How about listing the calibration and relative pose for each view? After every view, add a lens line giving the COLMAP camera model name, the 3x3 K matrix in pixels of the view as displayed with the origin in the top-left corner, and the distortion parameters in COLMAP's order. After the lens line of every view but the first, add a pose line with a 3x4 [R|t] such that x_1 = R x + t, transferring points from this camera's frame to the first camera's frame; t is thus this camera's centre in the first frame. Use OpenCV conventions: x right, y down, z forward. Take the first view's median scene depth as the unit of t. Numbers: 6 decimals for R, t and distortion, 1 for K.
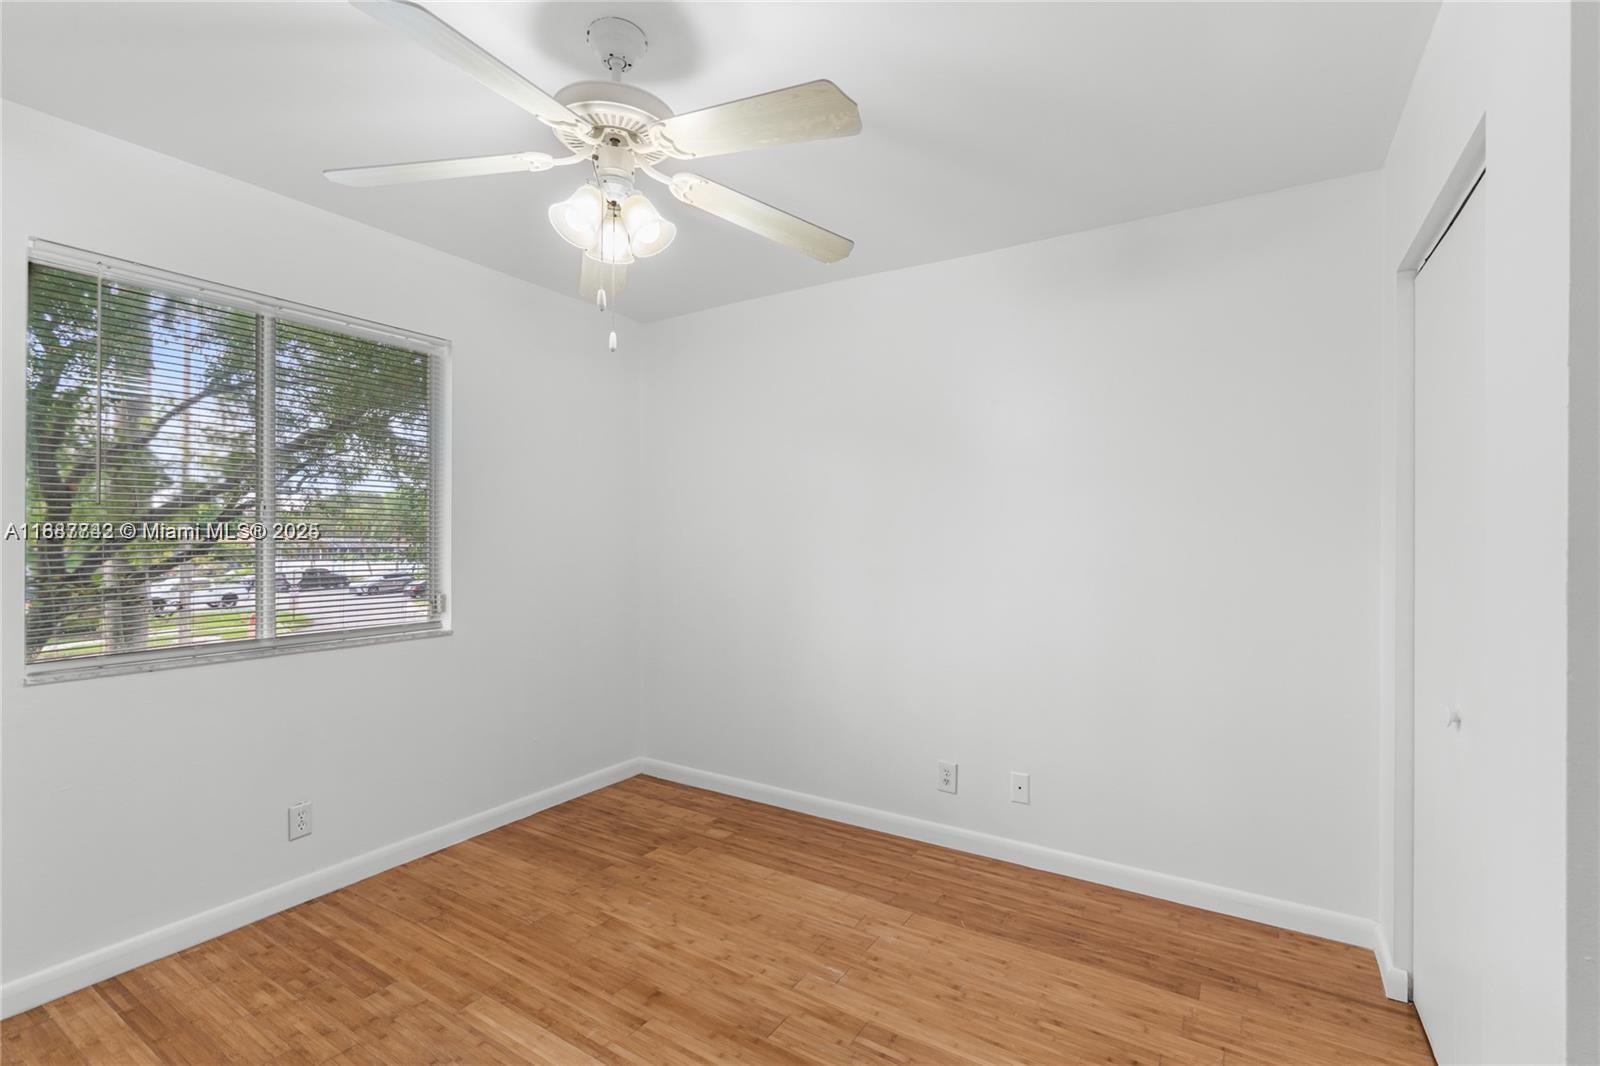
lens RADIAL K [[720.9, 0, 806.7], [0, 720.9, 531.5], [0, 0, 1]] dist [-0.003376, 0.001264]
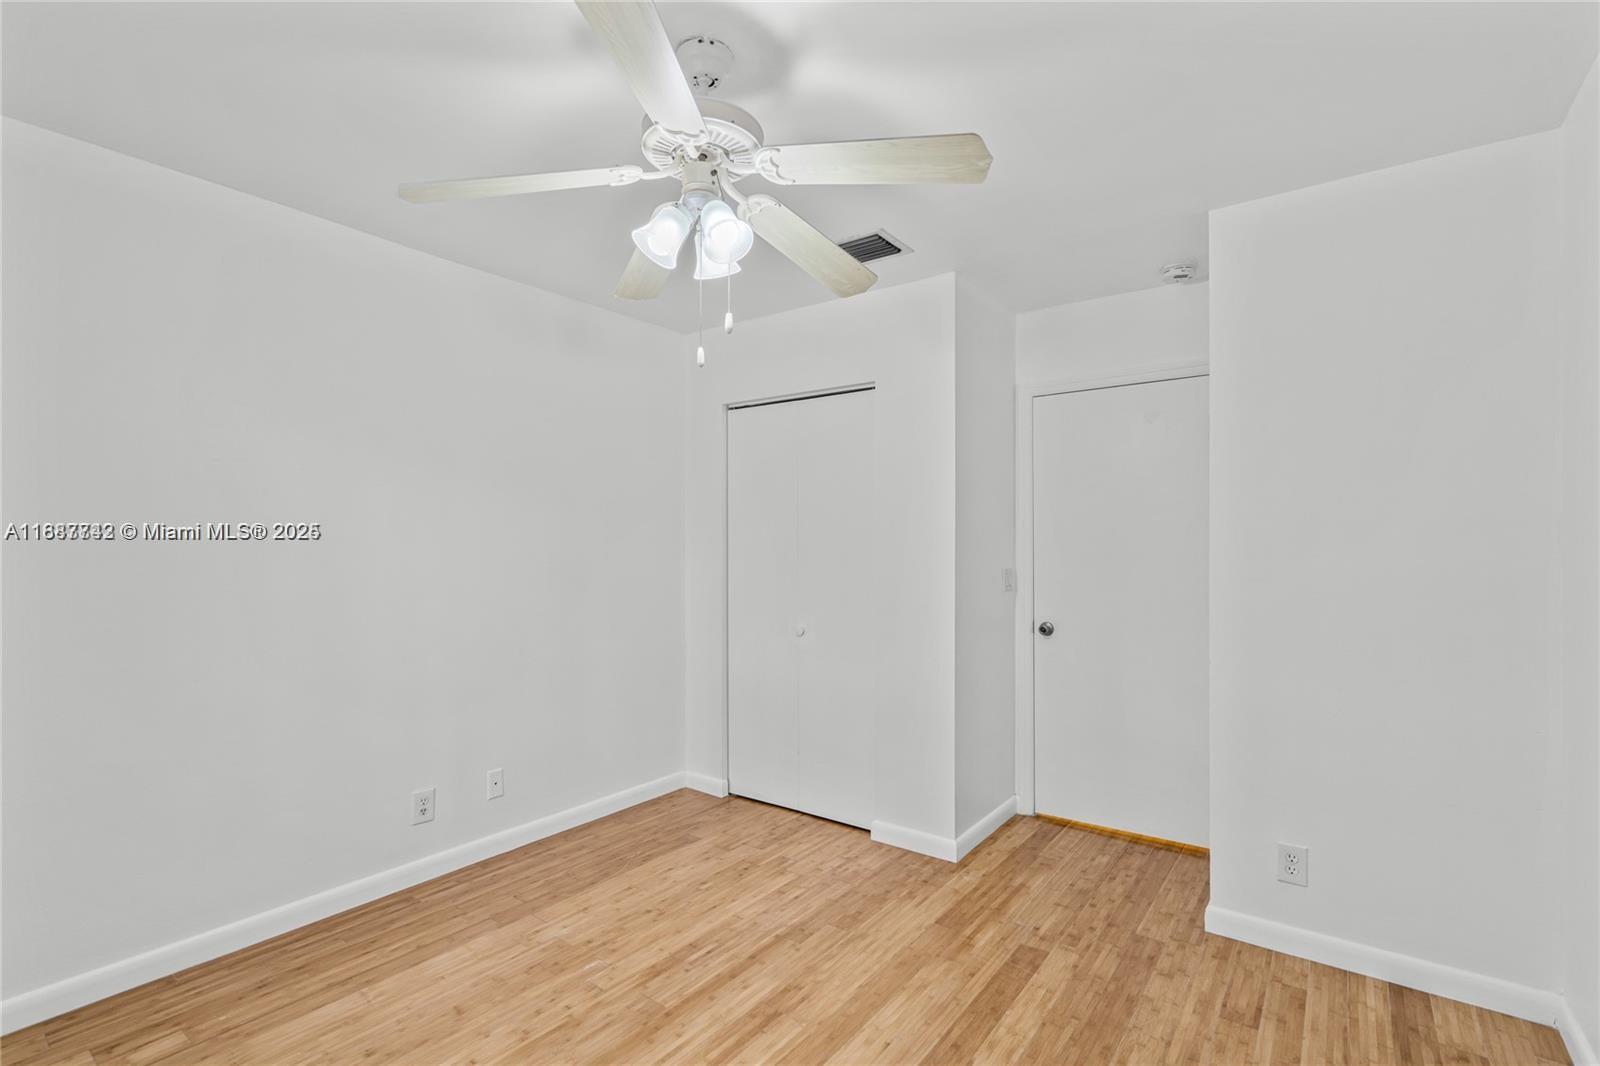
lens RADIAL K [[720.9, 0, 806.7], [0, 720.9, 531.5], [0, 0, 1]] dist [-0.003376, 0.001264]
pose [[0.083997, 0.018523, 0.996294, -0.845226], [-0.006207, 0.999818, -0.018065, -0.002135], [-0.996447, -0.004666, 0.084097, 0.517451]]
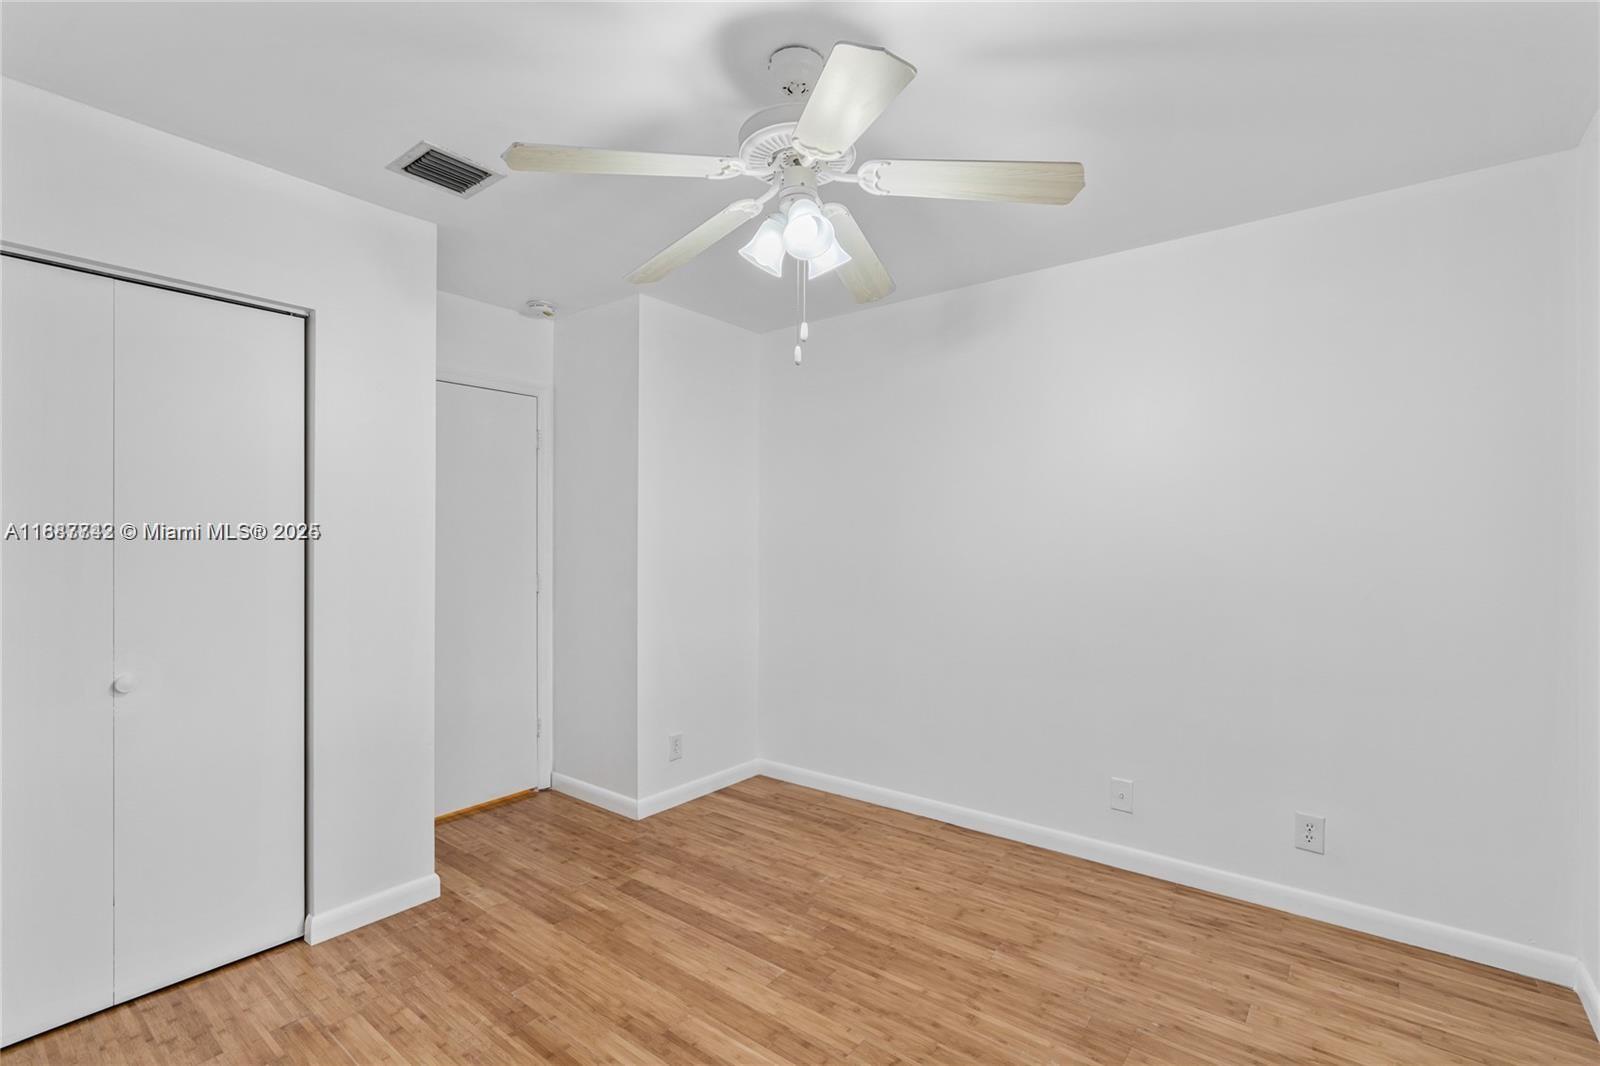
lens RADIAL K [[721.2, 0, 800.3], [0, 721.2, 520.4], [0, 0, 1]] dist [-0.002507, 0.001931]
pose [[-0.993191, -0.006820, 0.116295, -0.261839], [-0.010686, 0.999410, -0.032650, 0.007058], [-0.116003, -0.033671, -0.992678, 1.364109]]
